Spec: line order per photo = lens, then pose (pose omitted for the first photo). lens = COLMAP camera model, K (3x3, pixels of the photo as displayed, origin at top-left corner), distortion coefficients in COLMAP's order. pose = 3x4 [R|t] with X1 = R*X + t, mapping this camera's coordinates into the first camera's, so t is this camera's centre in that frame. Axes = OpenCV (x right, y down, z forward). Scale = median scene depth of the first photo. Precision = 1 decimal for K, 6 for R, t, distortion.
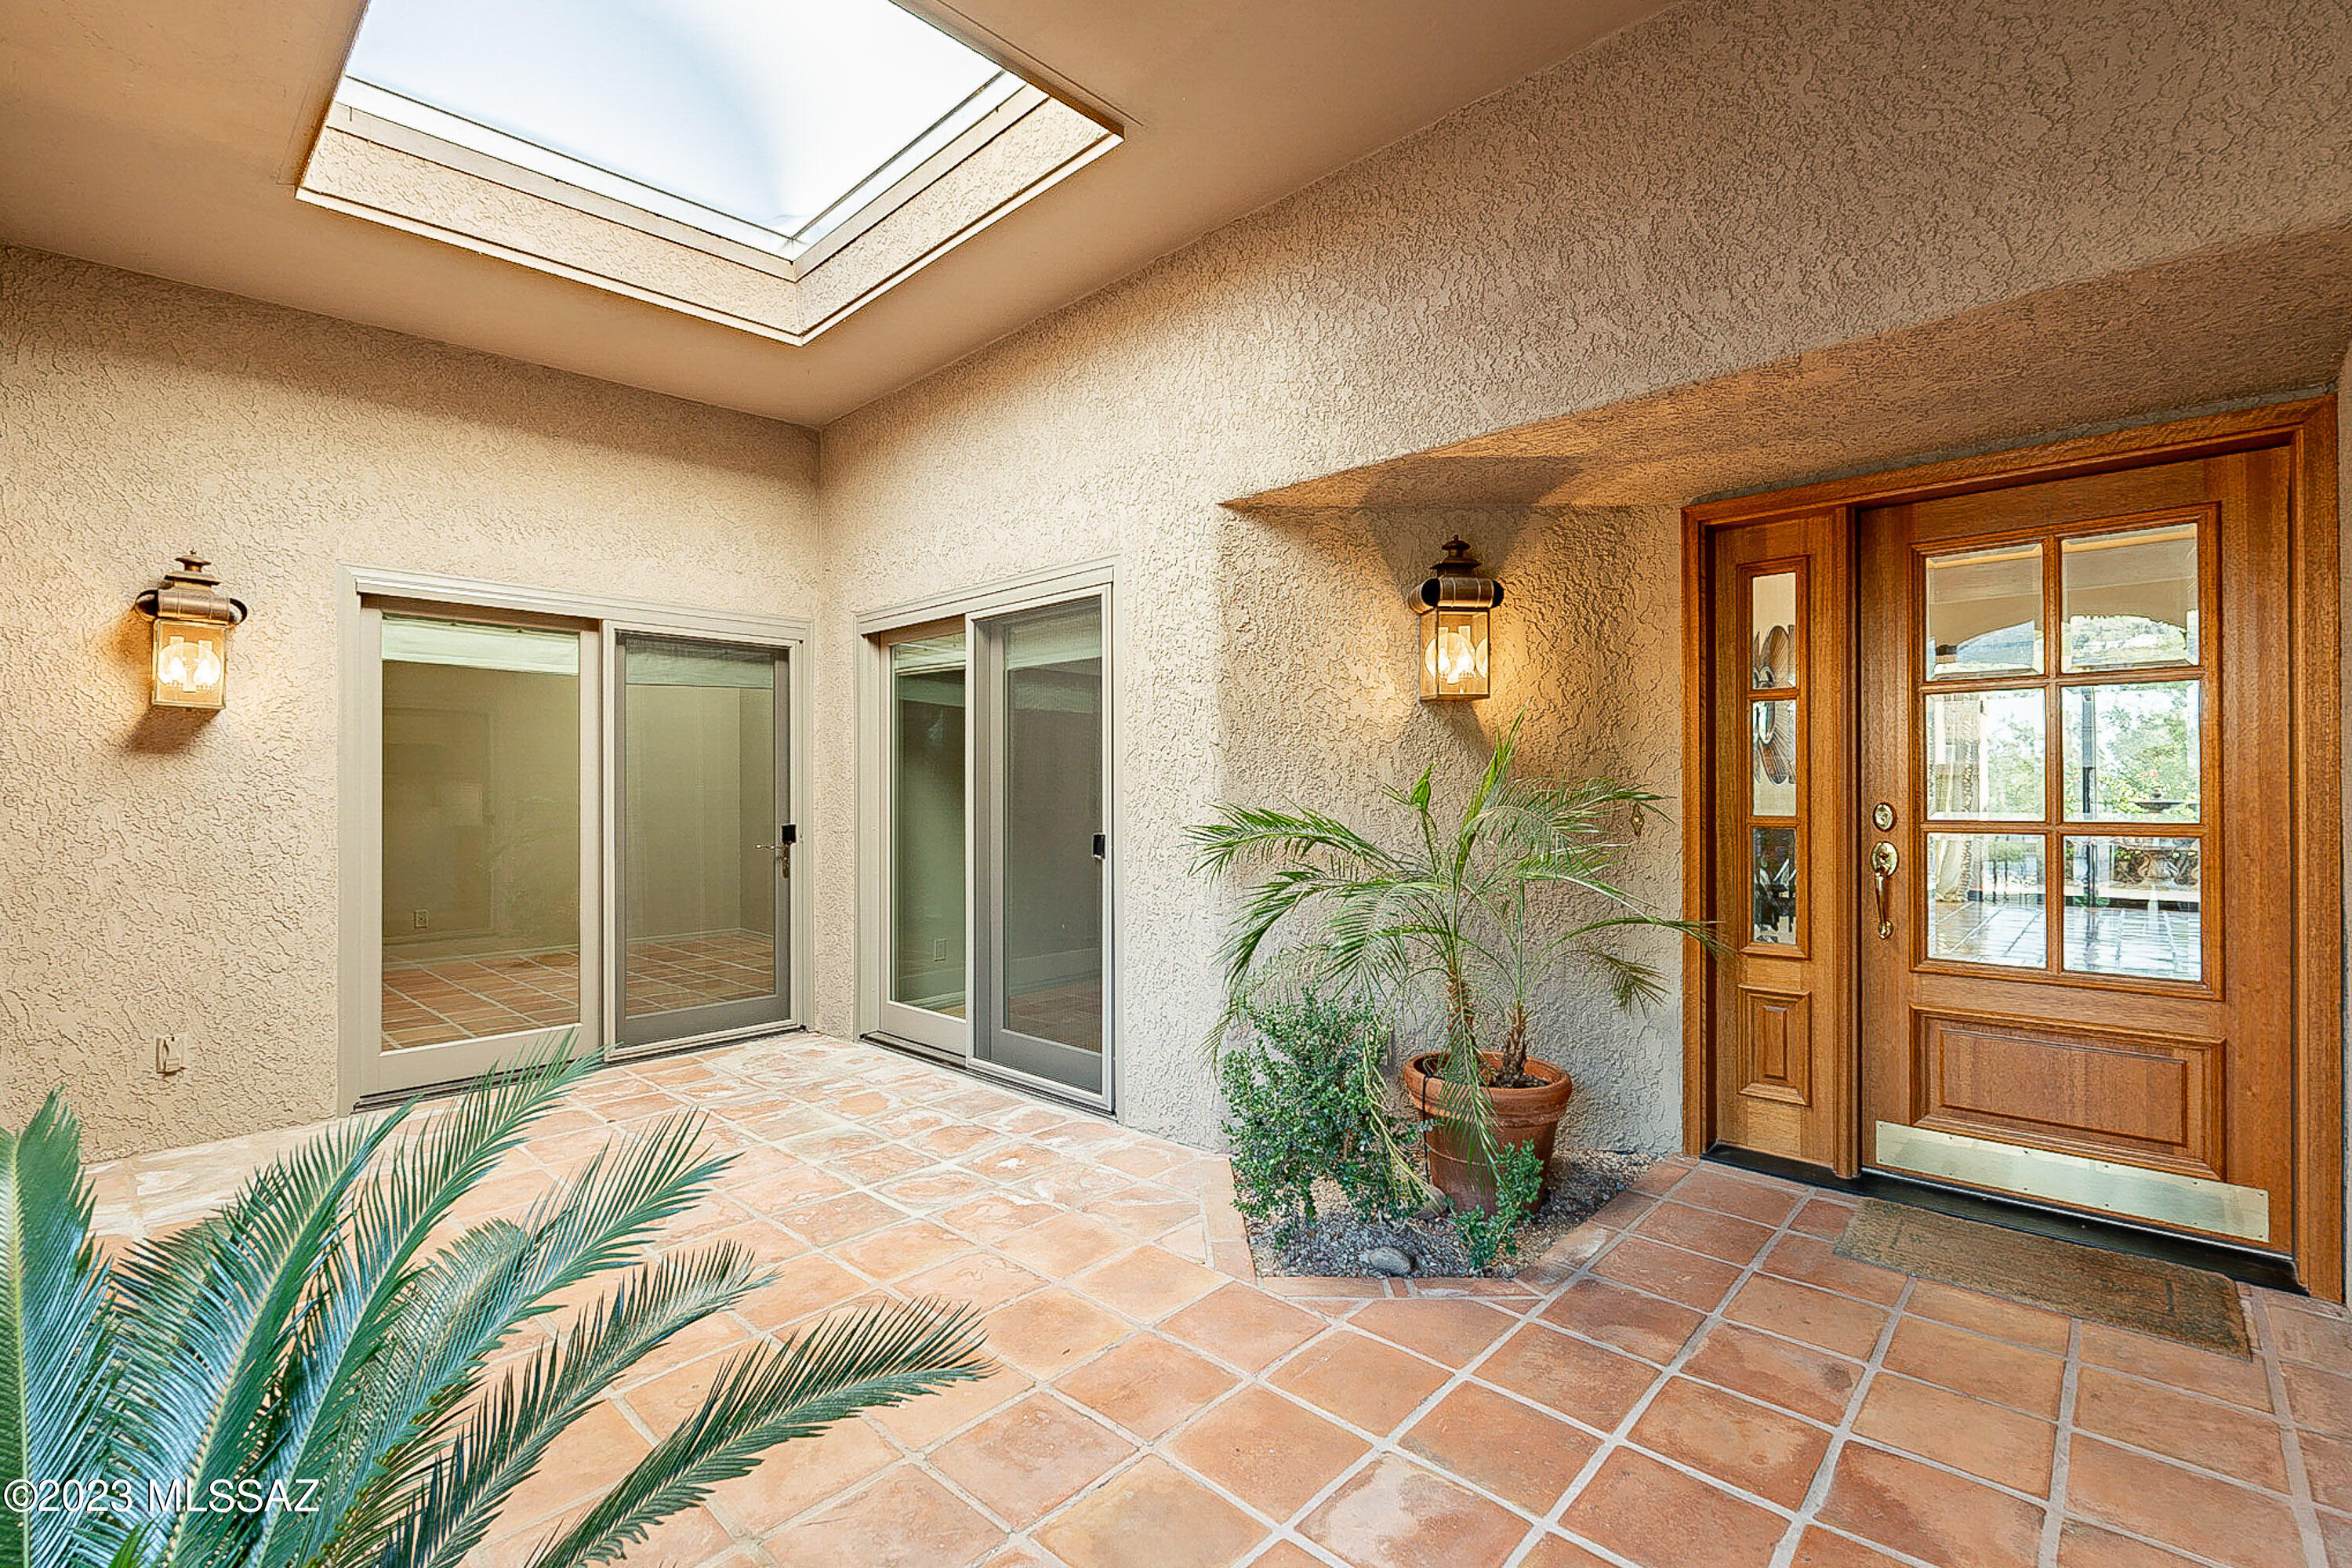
lens RADIAL K [[1047.1, 0, 1153.0], [0, 1047.1, 784.8], [0, 0, 1]] dist [-0.005175, 0.000665]
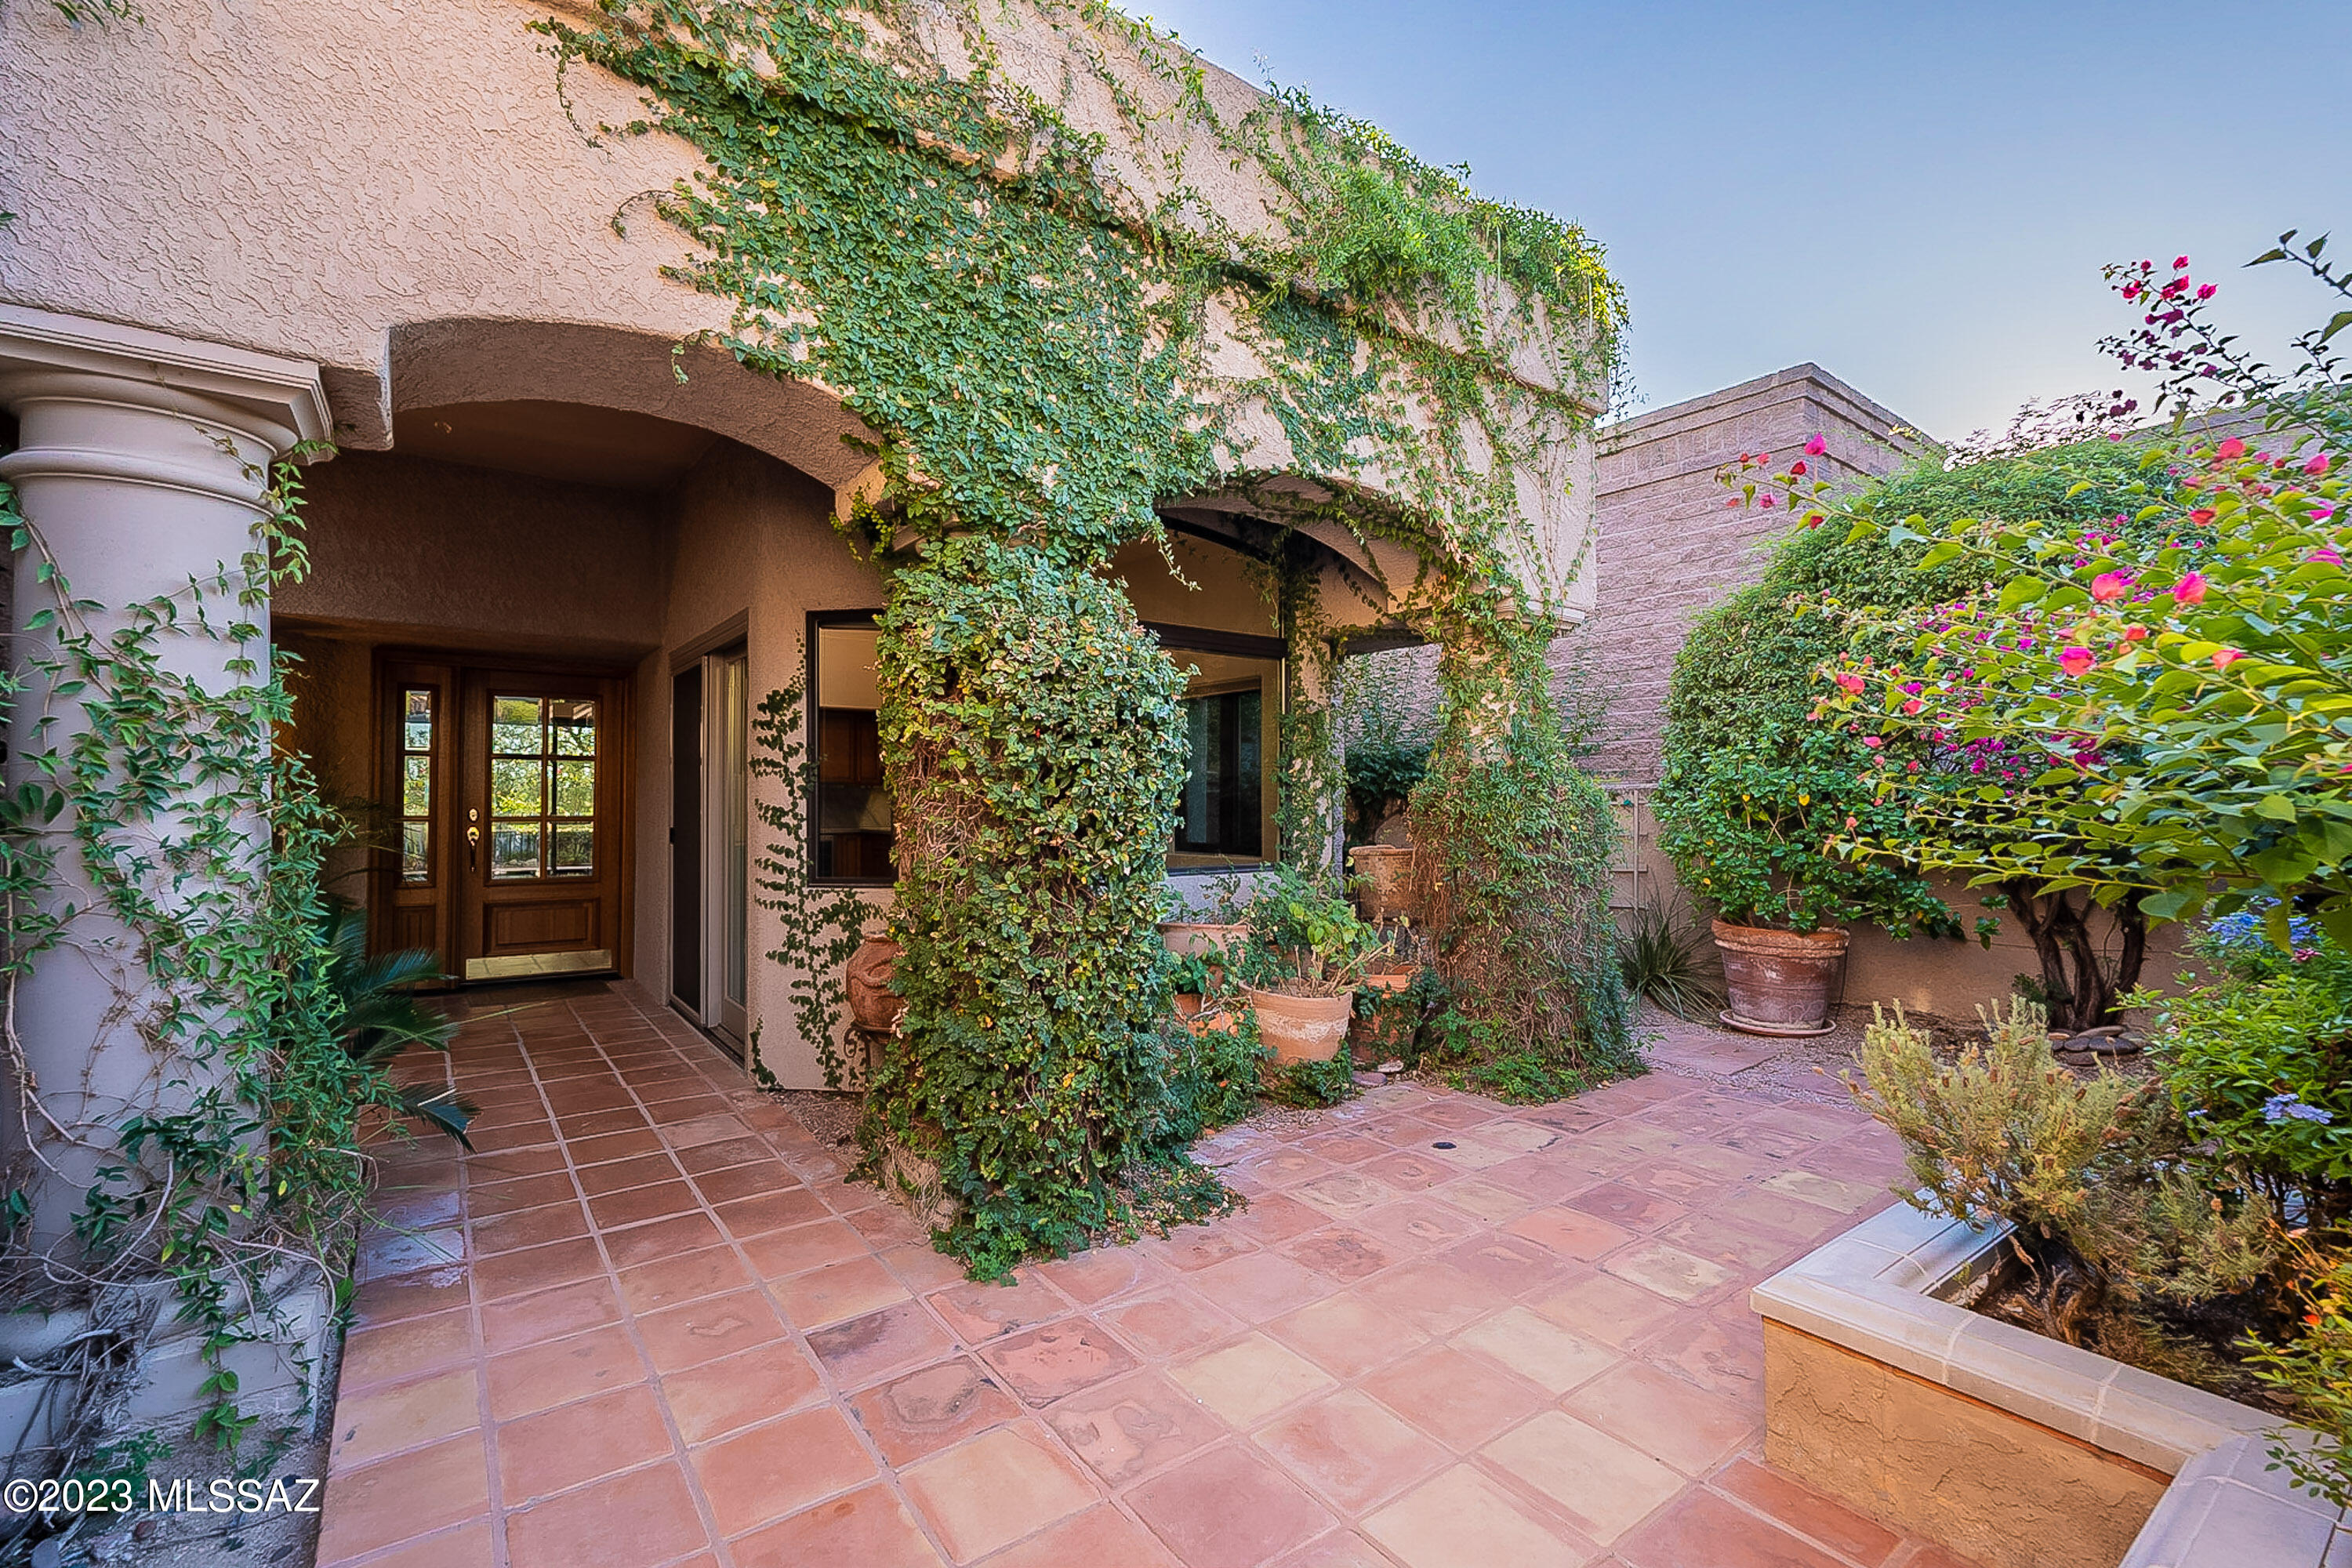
lens RADIAL K [[1047.1, 0, 1184.7], [0, 1047.1, 792.0], [0, 0, 1]] dist [-0.005175, 0.000665]
pose [[0.174165, 0.012707, 0.984634, -1.092199], [-0.012708, 0.999862, -0.010656, -0.011975], [-0.984634, -0.010656, 0.174303, -0.760940]]
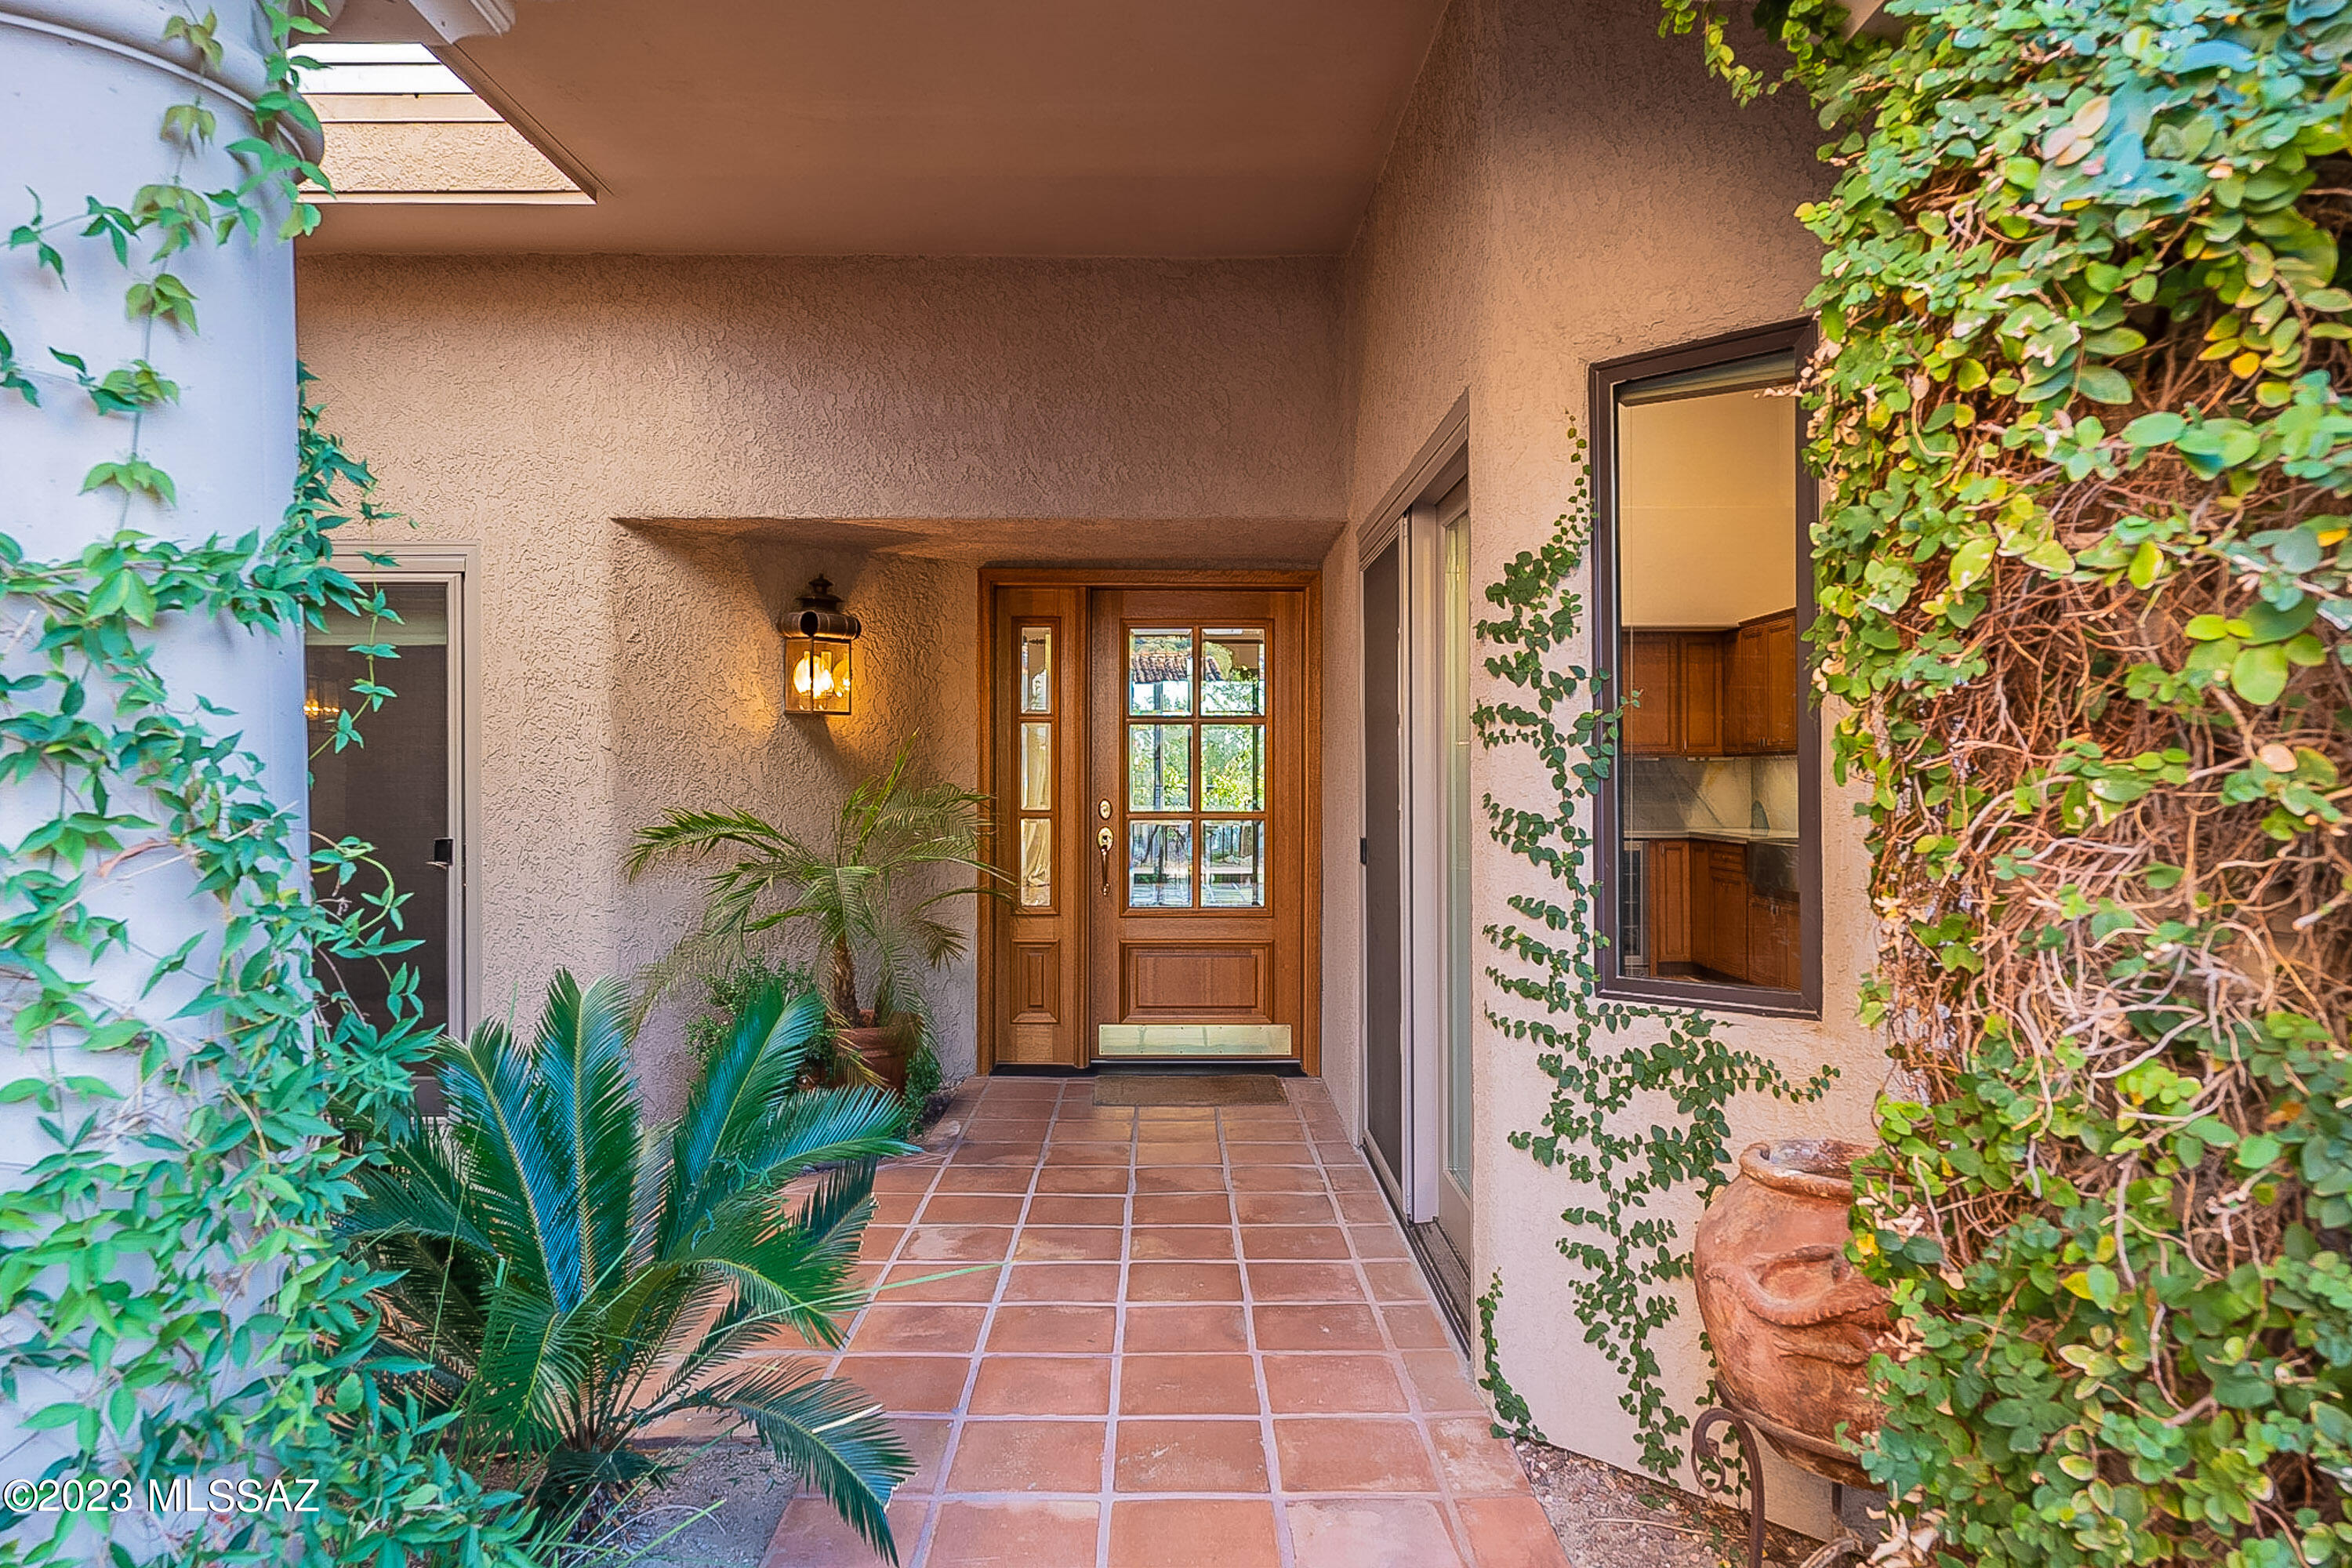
lens RADIAL K [[1436.3, 0, 1173.5], [0, 1436.3, 774.6], [0, 0, 1]] dist [-0.002024, 0.001850]
pose [[0.724223, 0.002966, 0.689559, -0.553172], [-0.008045, 0.999959, 0.004148, -0.024855], [-0.689519, -0.008551, 0.724217, -0.454662]]
